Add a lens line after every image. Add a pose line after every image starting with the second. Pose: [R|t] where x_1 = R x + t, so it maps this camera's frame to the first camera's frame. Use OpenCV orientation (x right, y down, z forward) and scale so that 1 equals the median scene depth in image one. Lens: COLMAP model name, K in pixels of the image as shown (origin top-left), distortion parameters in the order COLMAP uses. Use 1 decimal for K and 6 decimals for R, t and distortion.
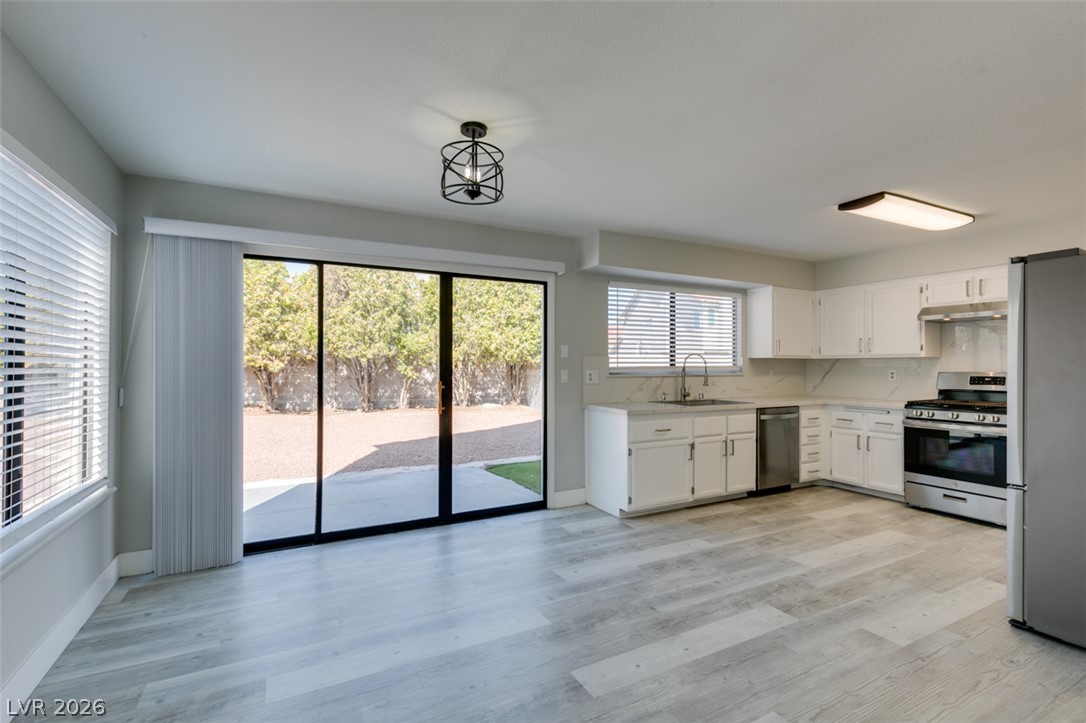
lens RADIAL K [[492.5, 0, 538.0], [0, 492.5, 361.1], [0, 0, 1]] dist [0.002696, -0.000771]
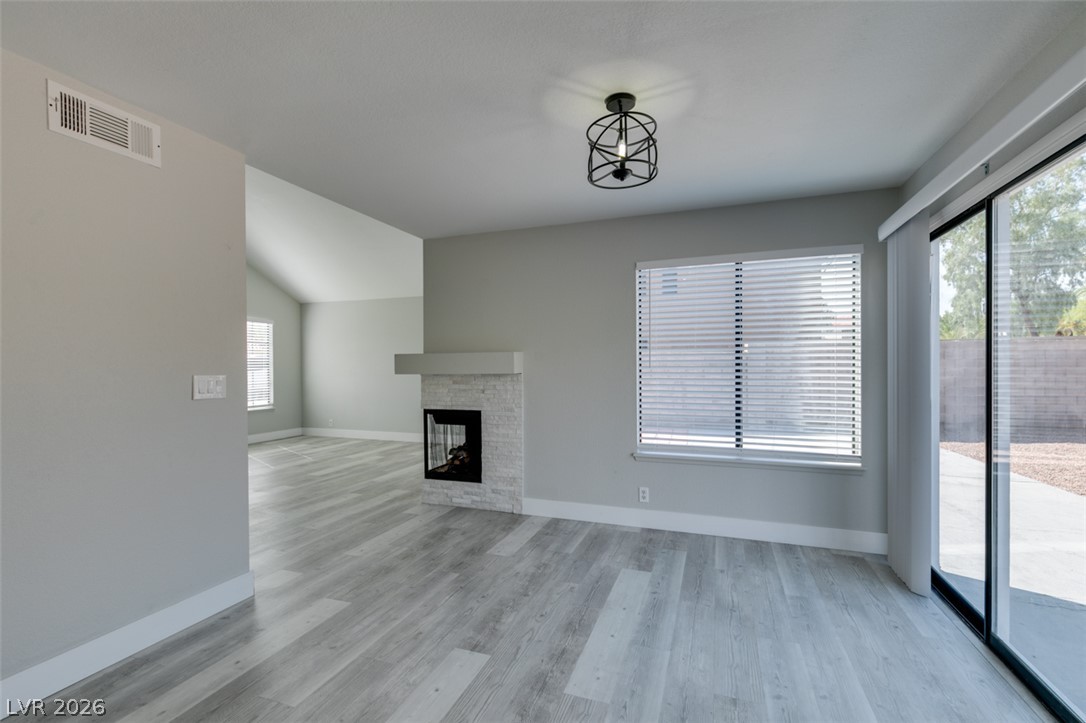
lens RADIAL K [[484.8, 0, 540.6], [0, 484.8, 365.3], [0, 0, 1]] dist [0.006879, -0.001957]
pose [[-0.741515, 0.001937, -0.670934, 0.321106], [0.008490, 0.999943, -0.006497, 0.008229], [0.670883, -0.010513, -0.741489, 0.869850]]
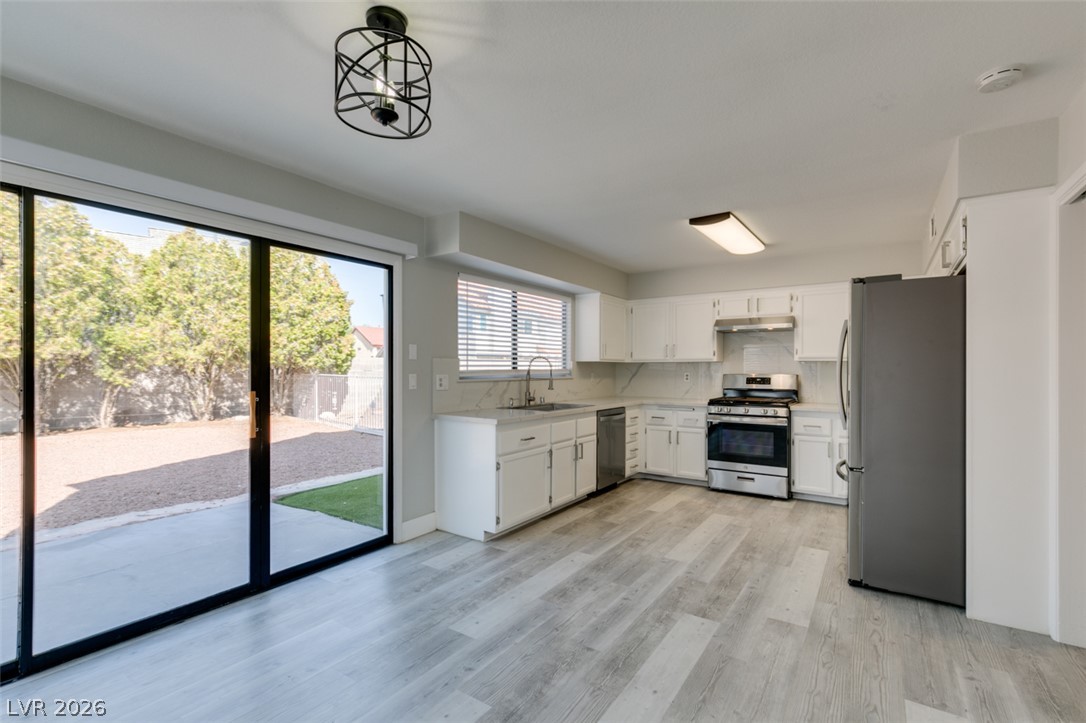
lens RADIAL K [[492.5, 0, 543.0], [0, 492.5, 368.9], [0, 0, 1]] dist [0.004042, -0.000384]
pose [[0.883419, -0.000602, 0.468583, -0.145367], [-0.003556, 0.999962, 0.007990, 0.001544], [-0.468570, -0.008725, 0.883383, 0.163687]]
